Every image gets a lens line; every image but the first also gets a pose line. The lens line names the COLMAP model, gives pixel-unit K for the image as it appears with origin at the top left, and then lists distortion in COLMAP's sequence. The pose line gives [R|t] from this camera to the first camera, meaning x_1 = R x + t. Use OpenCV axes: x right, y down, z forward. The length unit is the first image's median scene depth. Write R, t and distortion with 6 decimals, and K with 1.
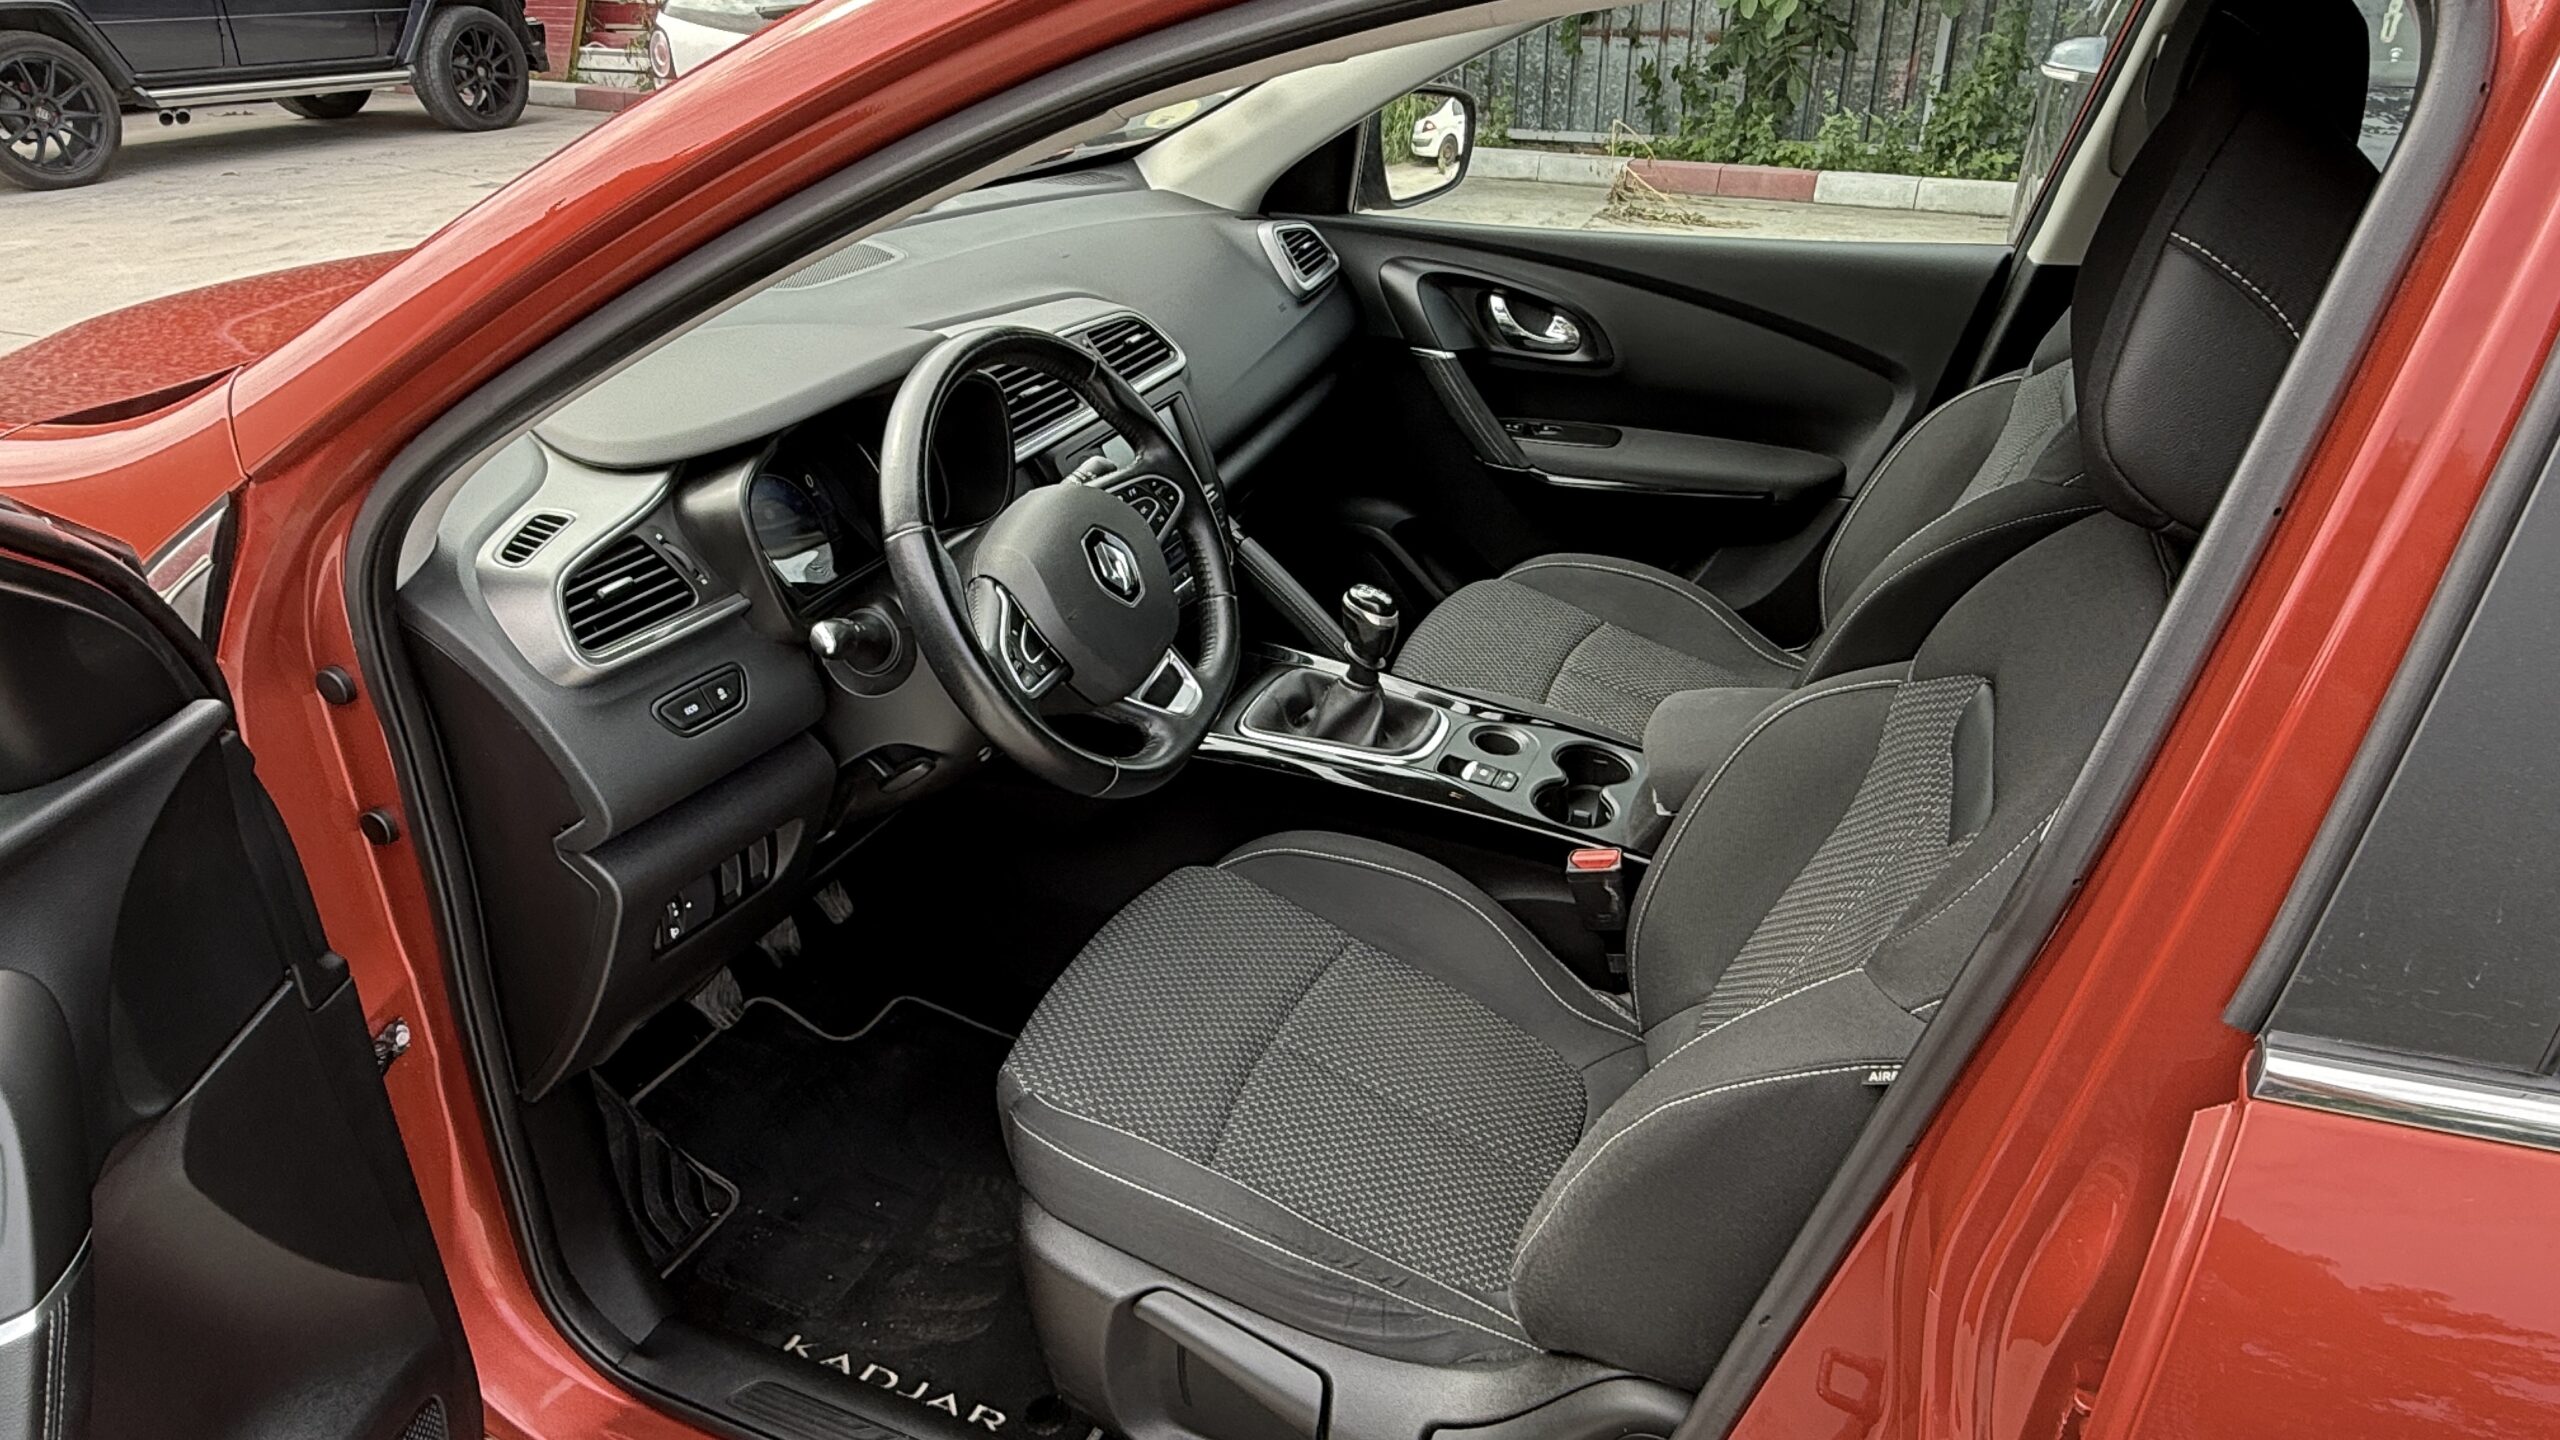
lens RADIAL K [[1594.5, 0, 1280.0], [0, 1594.5, 720.0], [0, 0, 1]] dist [0.000343, 0.051532]
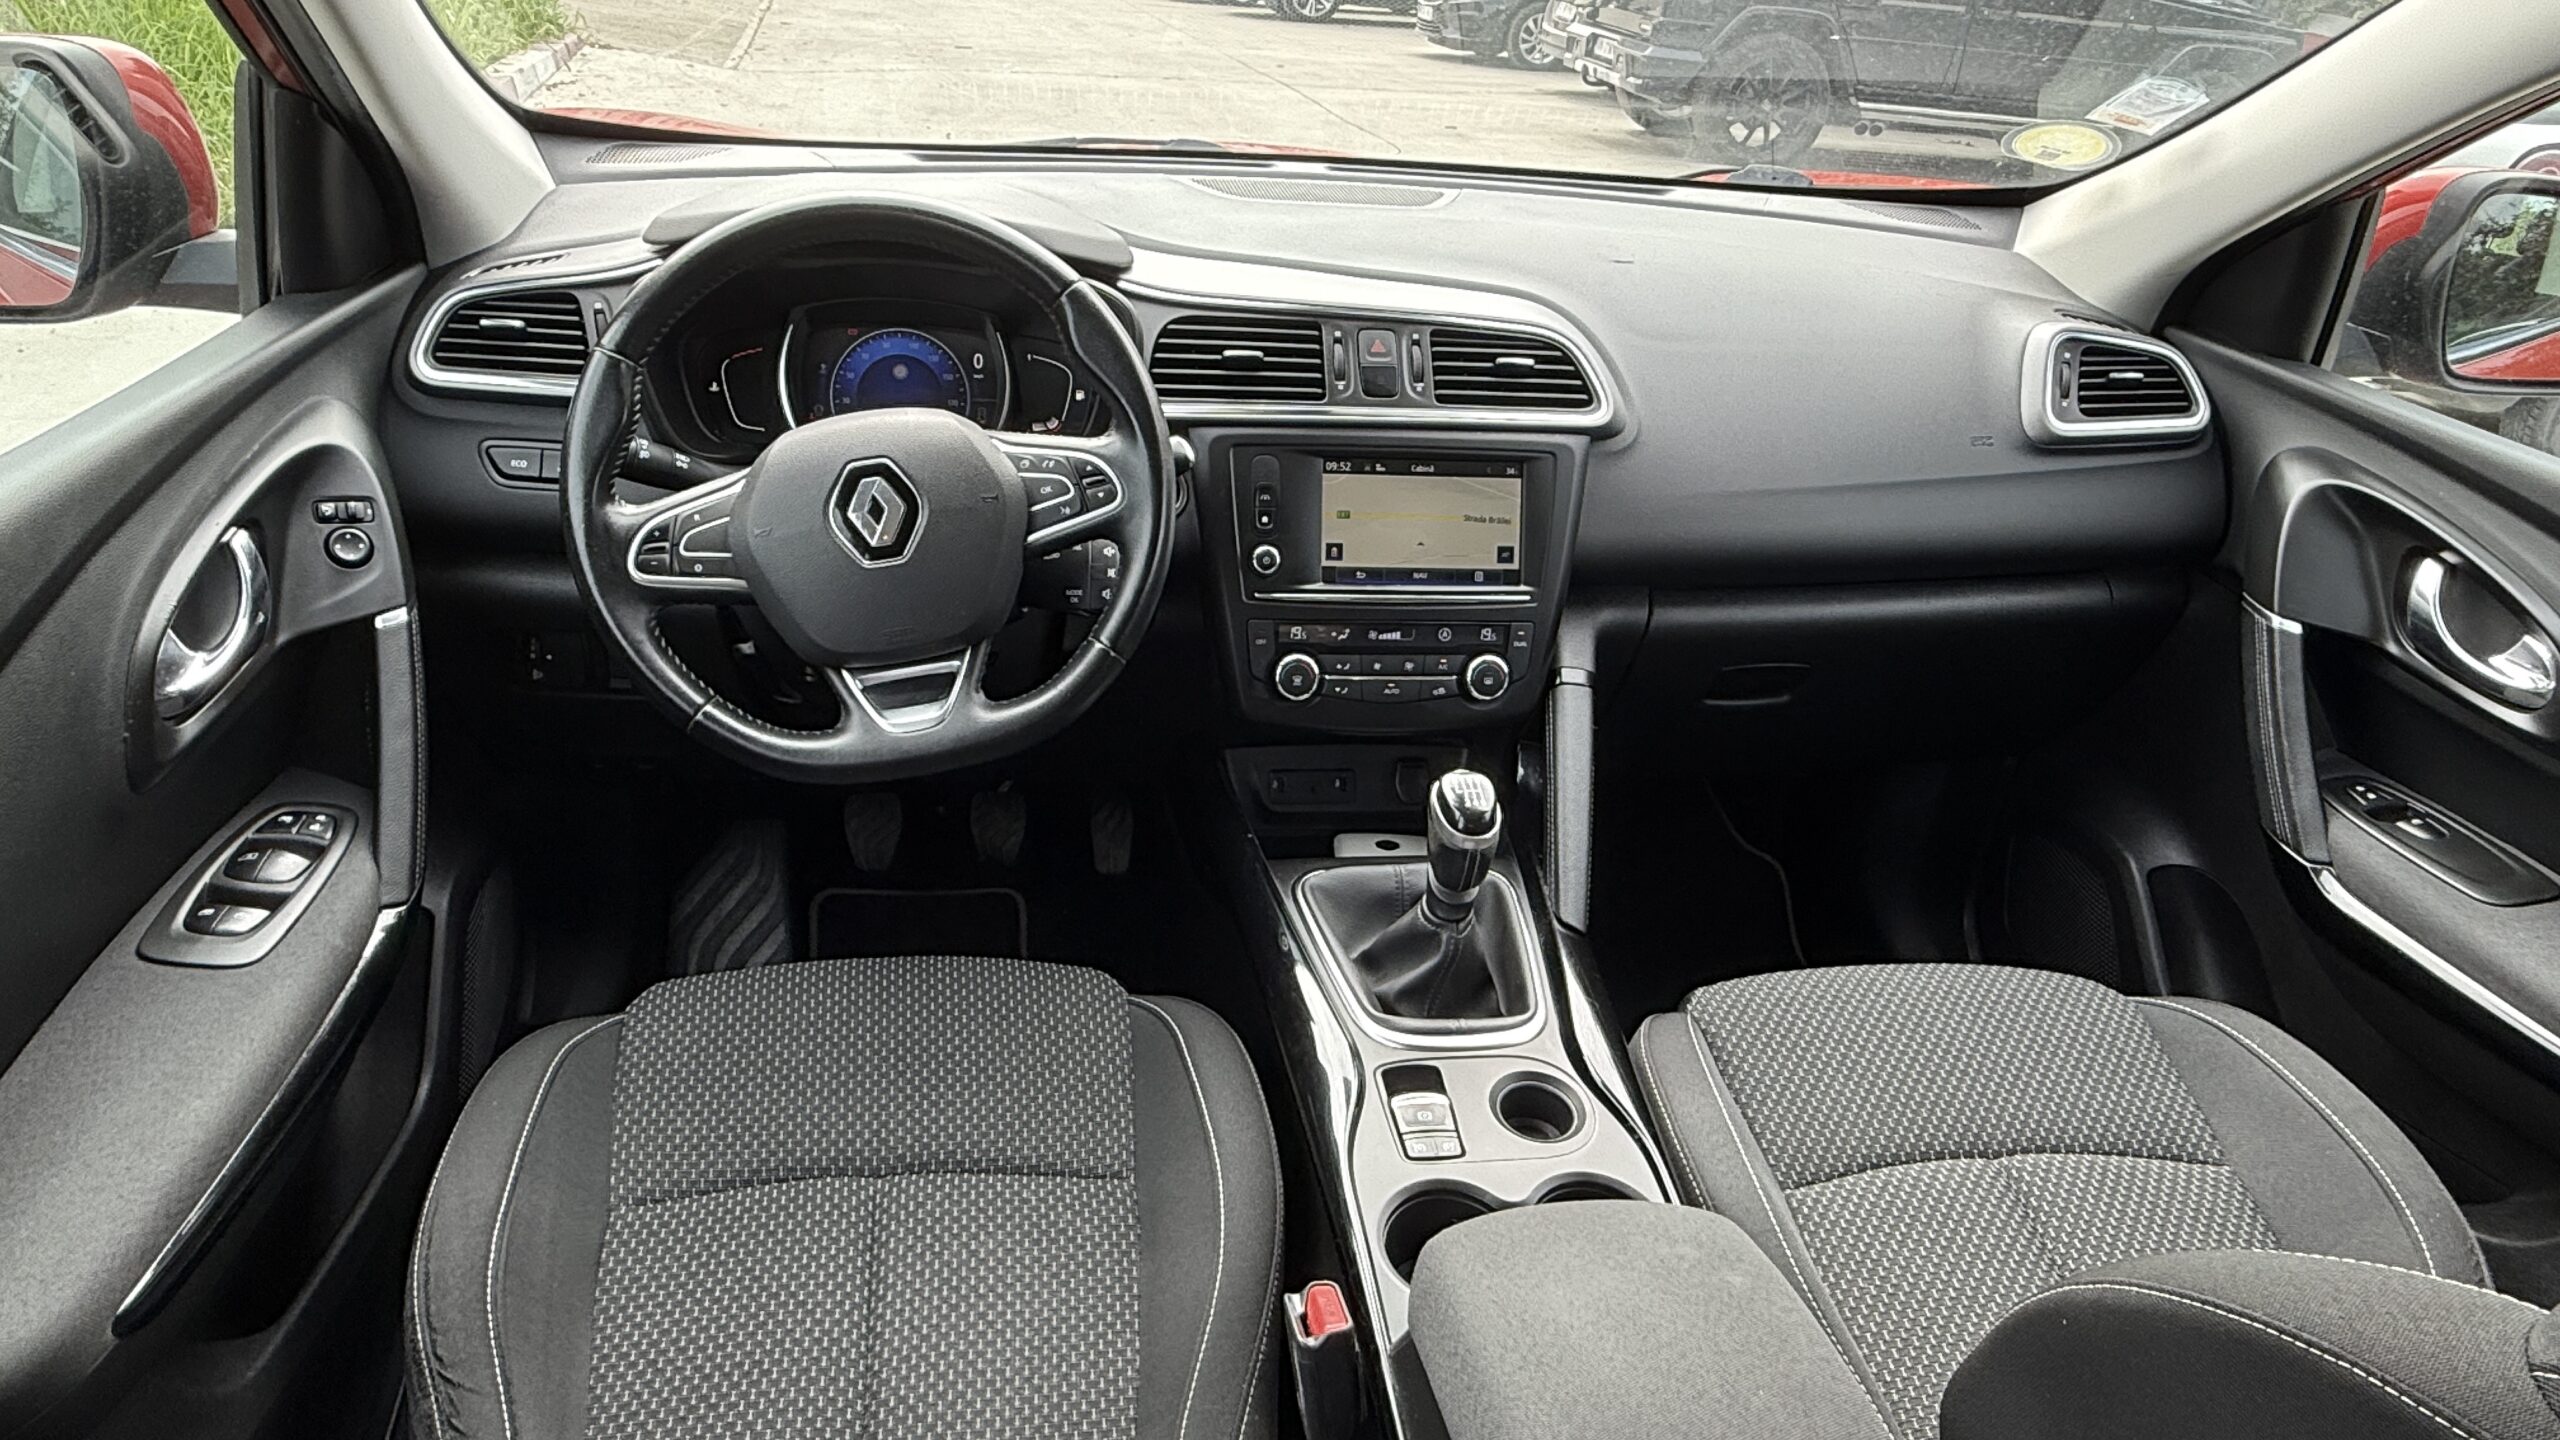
lens RADIAL K [[1509.1, 0, 1280.0], [0, 1509.1, 720.0], [0, 0, 1]] dist [-0.002773, -0.000335]
pose [[0.492275, 0.441850, -0.749956, 0.350844], [-0.454884, 0.865160, 0.211137, -0.148811], [0.742123, 0.237206, 0.626887, 0.397682]]
